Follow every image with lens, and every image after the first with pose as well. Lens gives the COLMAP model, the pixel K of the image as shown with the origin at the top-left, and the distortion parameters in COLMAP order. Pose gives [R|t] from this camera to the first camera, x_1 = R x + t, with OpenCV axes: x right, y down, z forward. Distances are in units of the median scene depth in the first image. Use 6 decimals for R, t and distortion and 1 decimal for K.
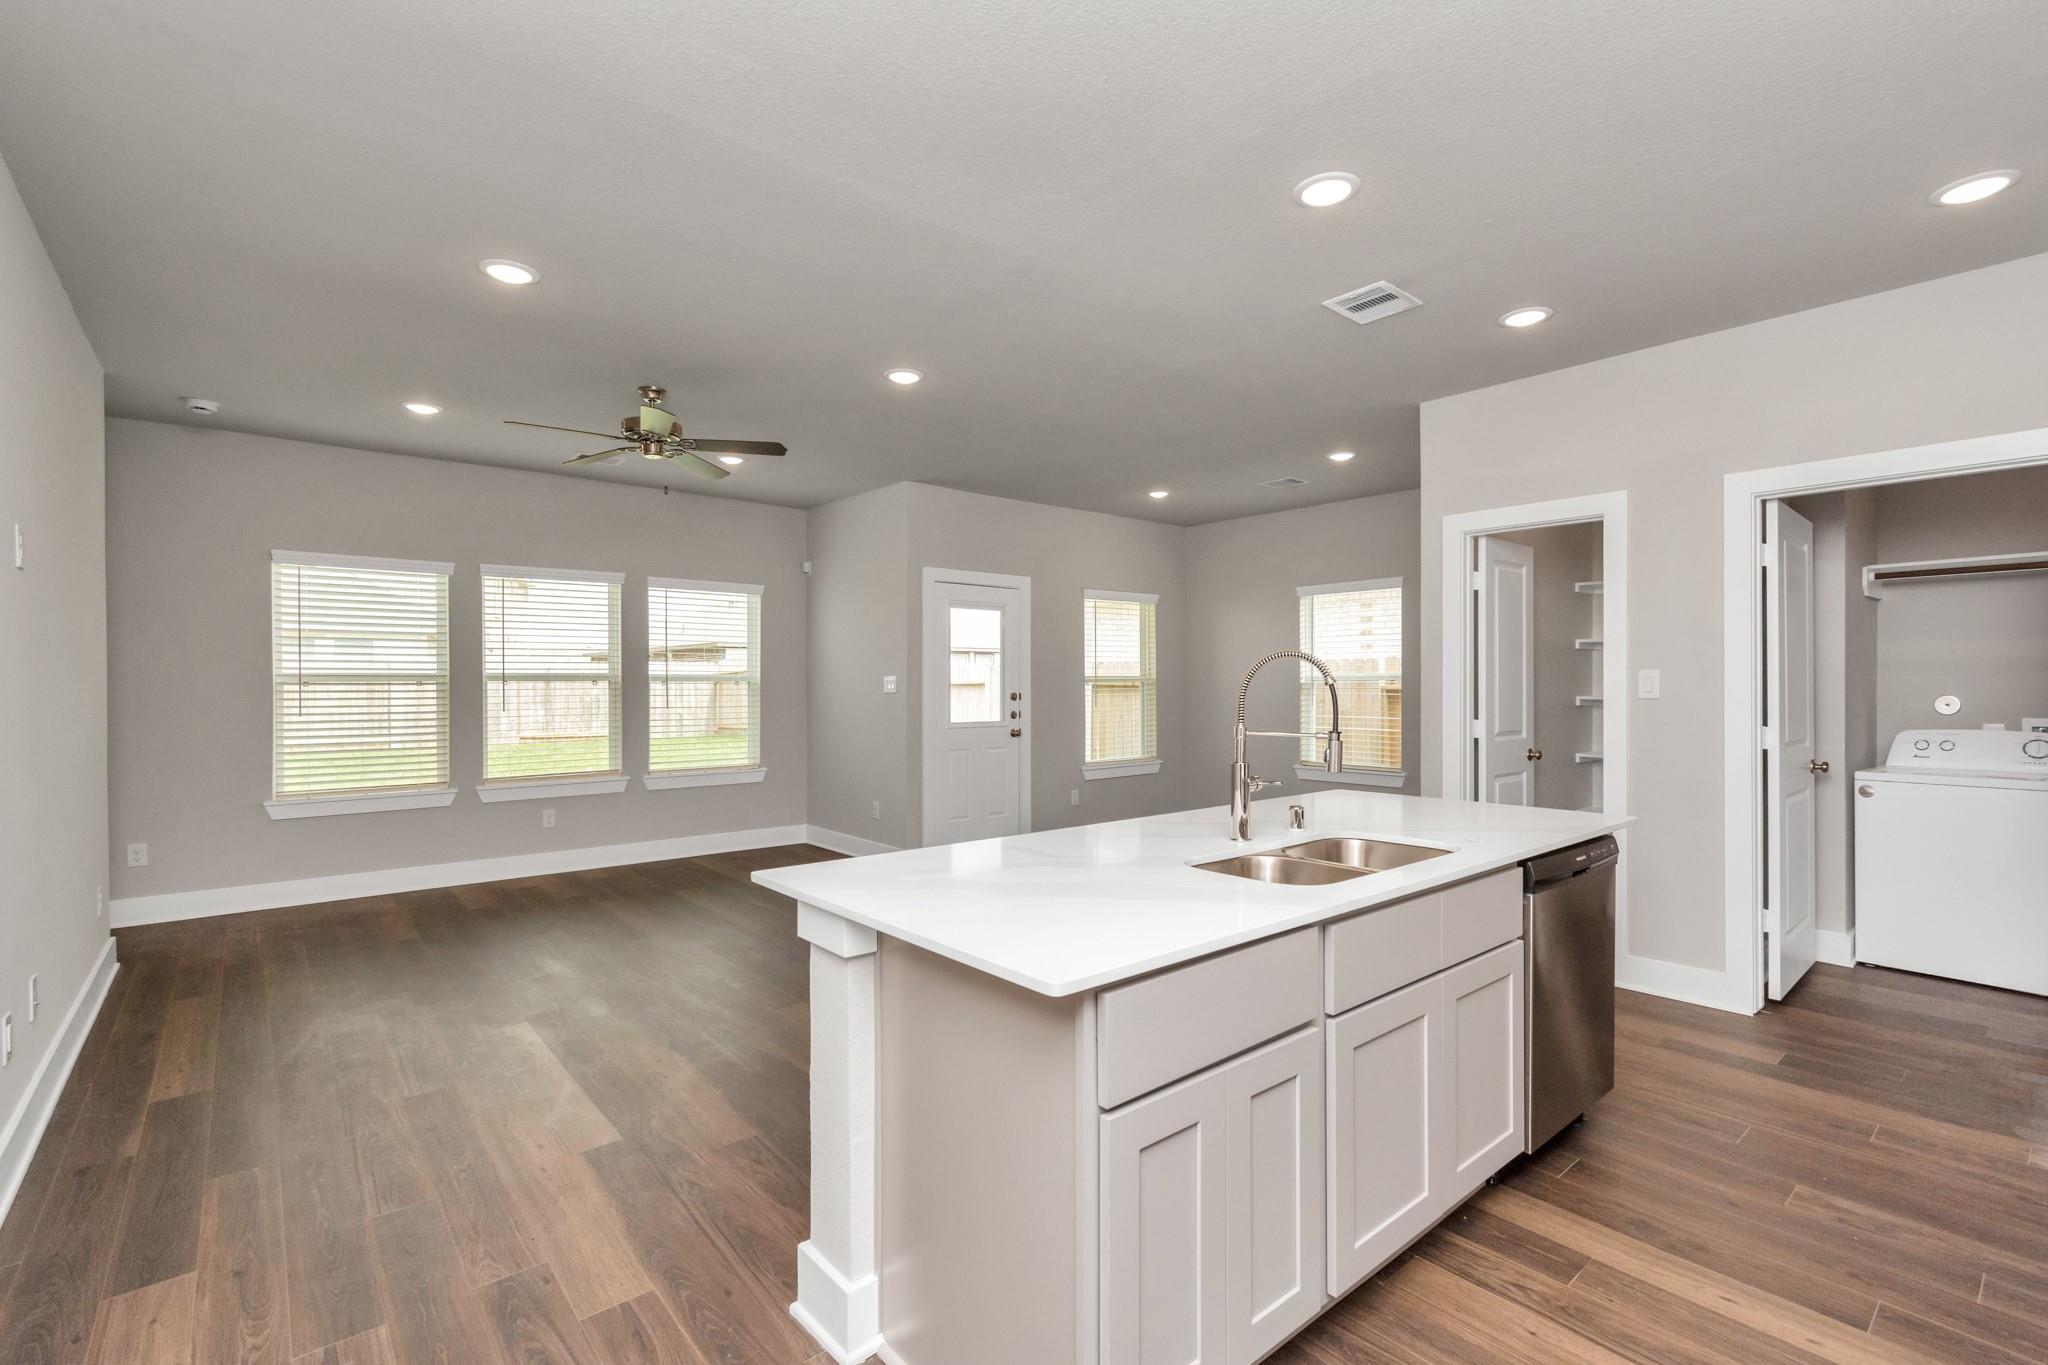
lens RADIAL K [[919.7, 0, 1024.0], [0, 919.7, 682.5], [0, 0, 1]] dist [-0.001039, -0.000584]
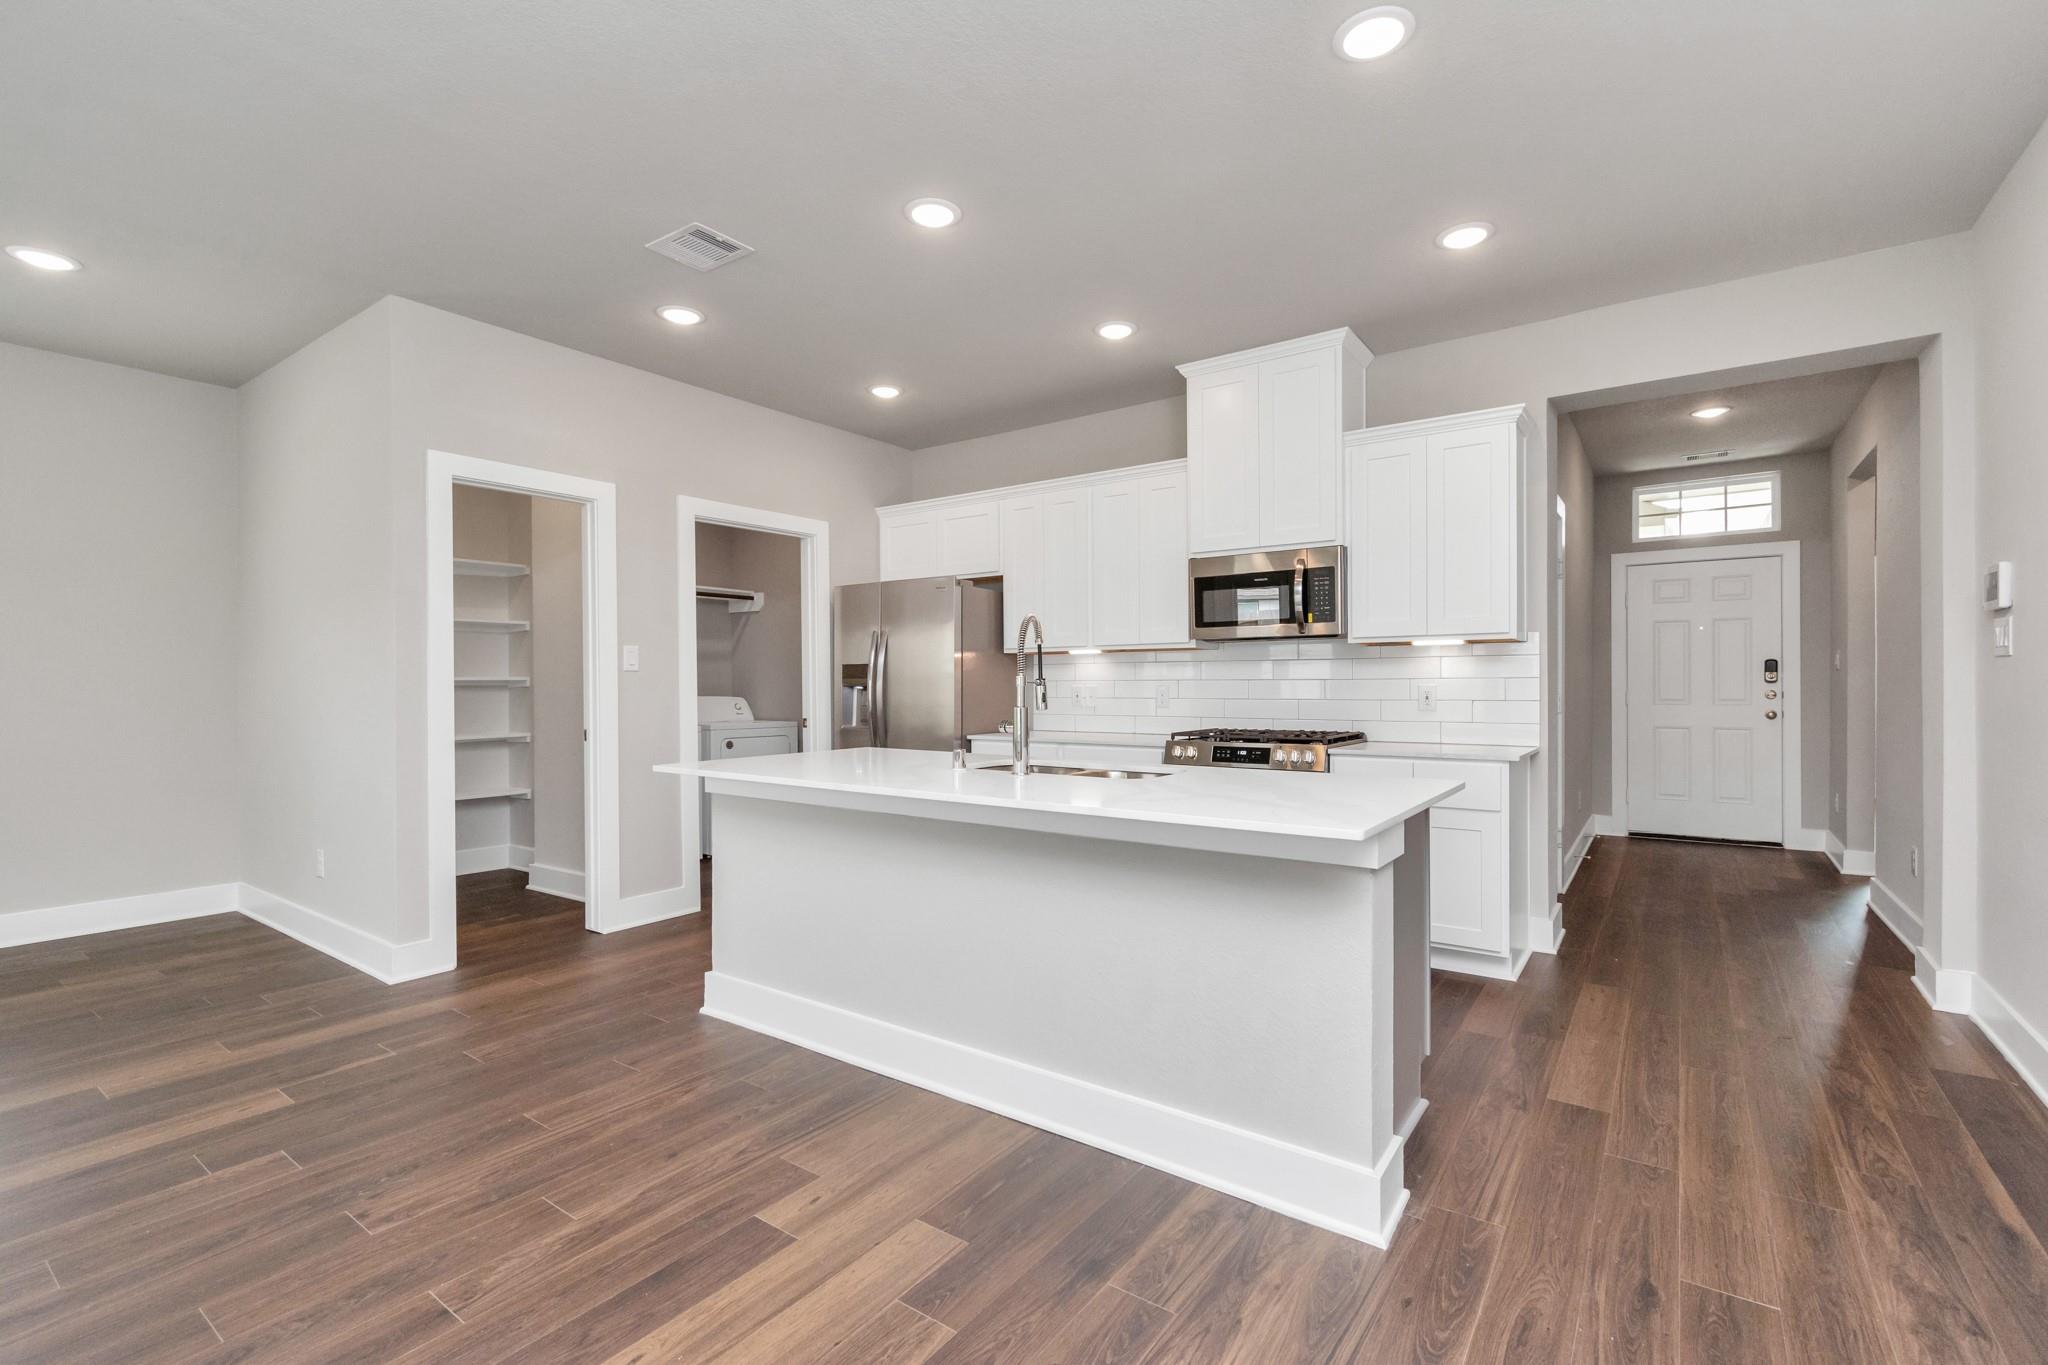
lens RADIAL K [[909.6, 0, 1038.5], [0, 909.6, 685.7], [0, 0, 1]] dist [0.001426, 0.000034]
pose [[-0.251357, -0.001658, 0.967893, -0.325344], [0.003841, 0.999989, 0.002710, 0.020718], [-0.967887, 0.004399, -0.251348, 0.470715]]
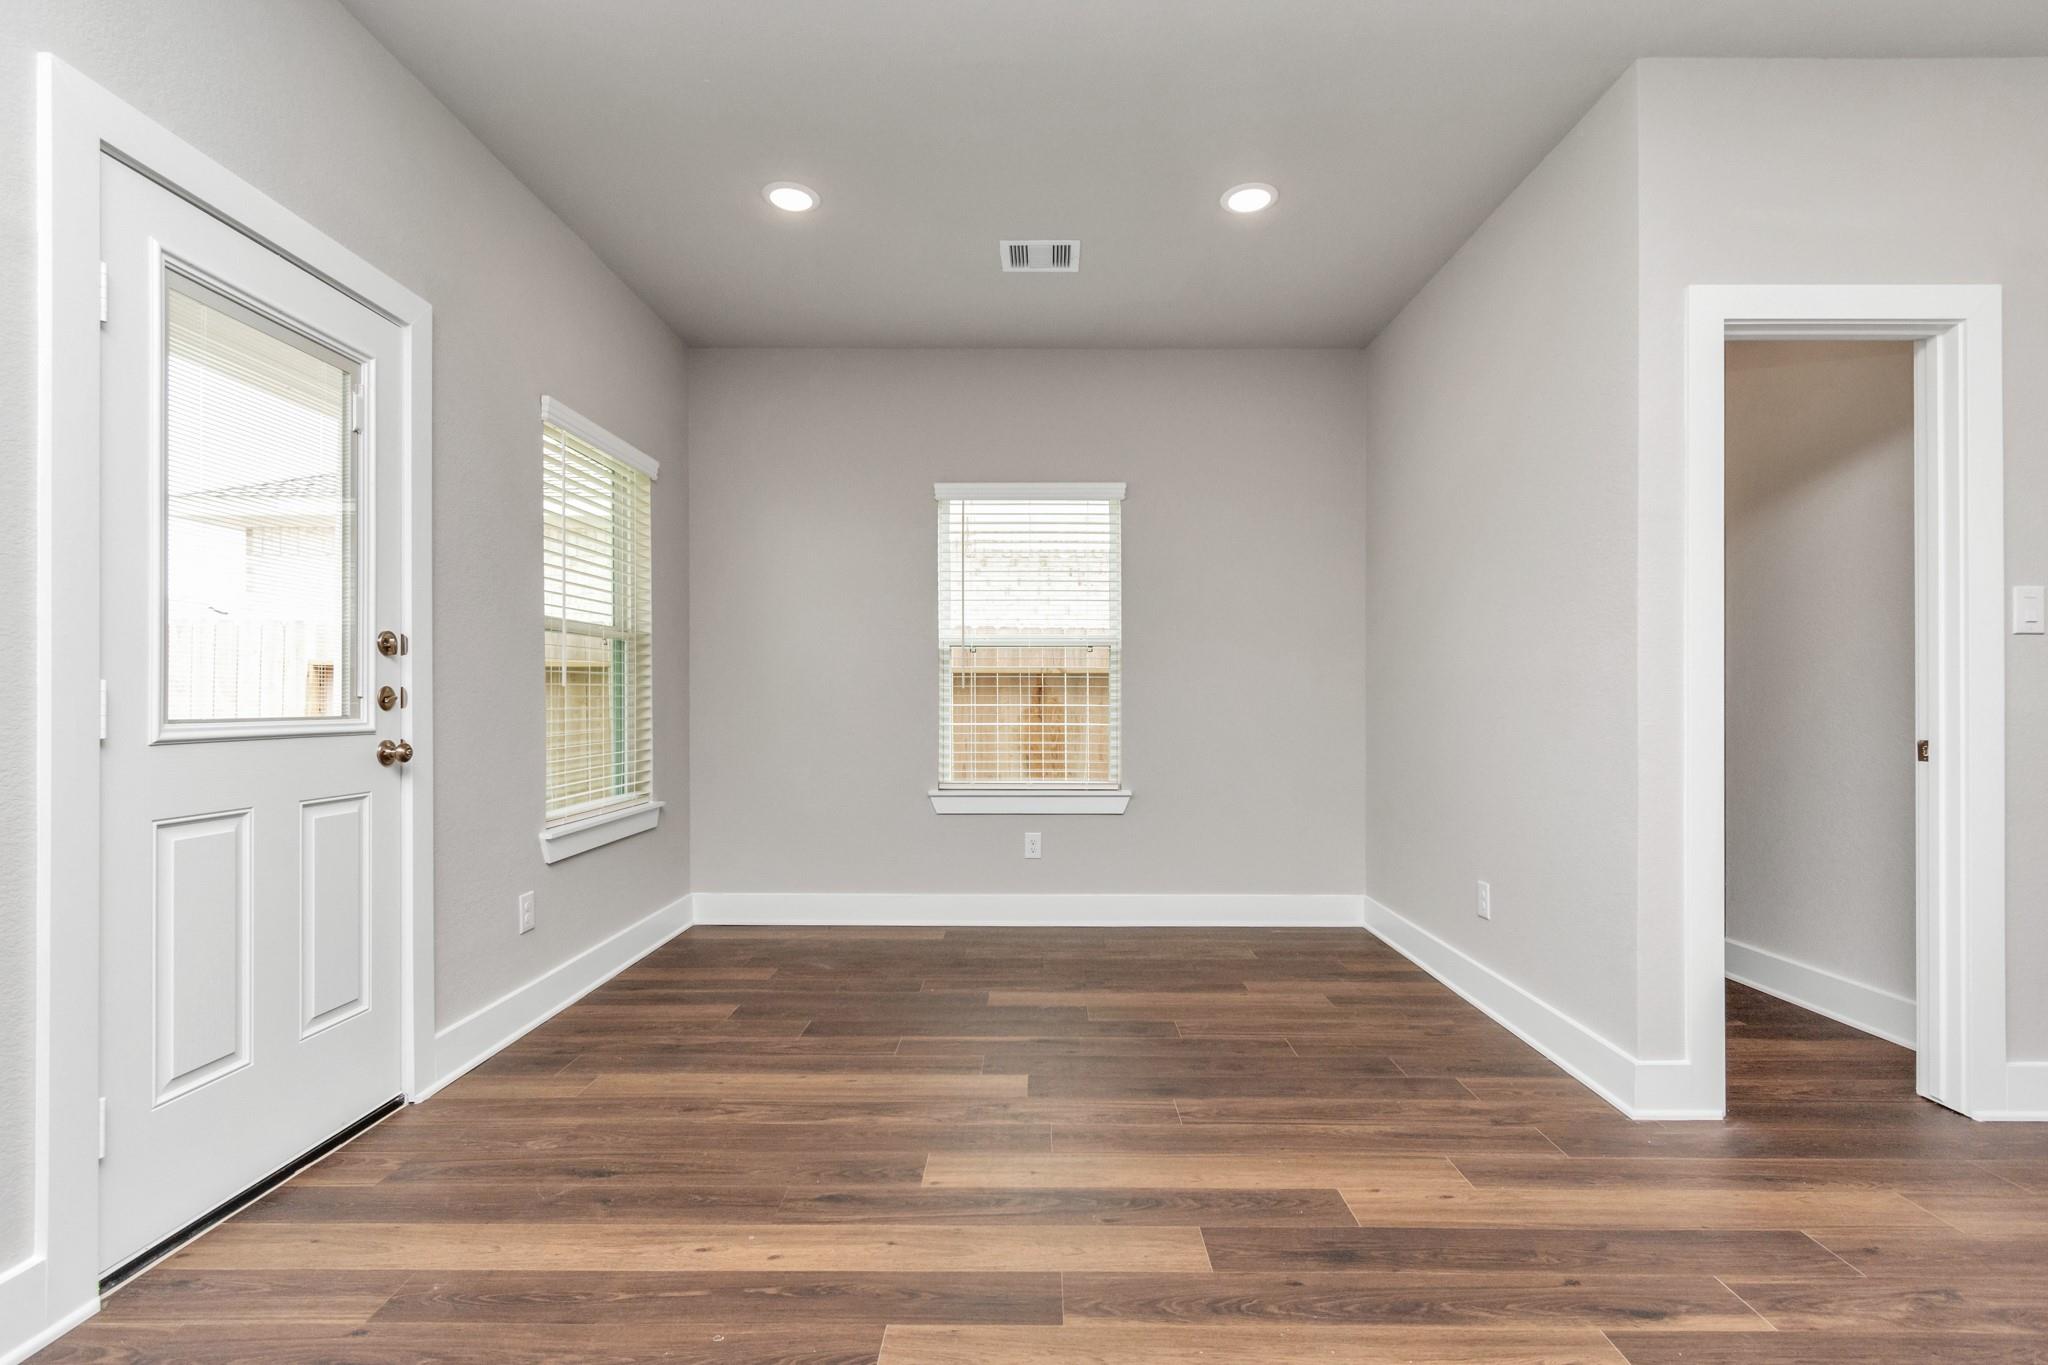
lens RADIAL K [[934.0, 0, 1038.1], [0, 934.0, 699.8], [0, 0, 1]] dist [0.011171, 0.000192]
pose [[0.644715, 0.002950, 0.764417, -0.127942], [-0.003114, 0.999994, -0.001232, 0.038102], [-0.764417, -0.001586, 0.644721, 0.650722]]
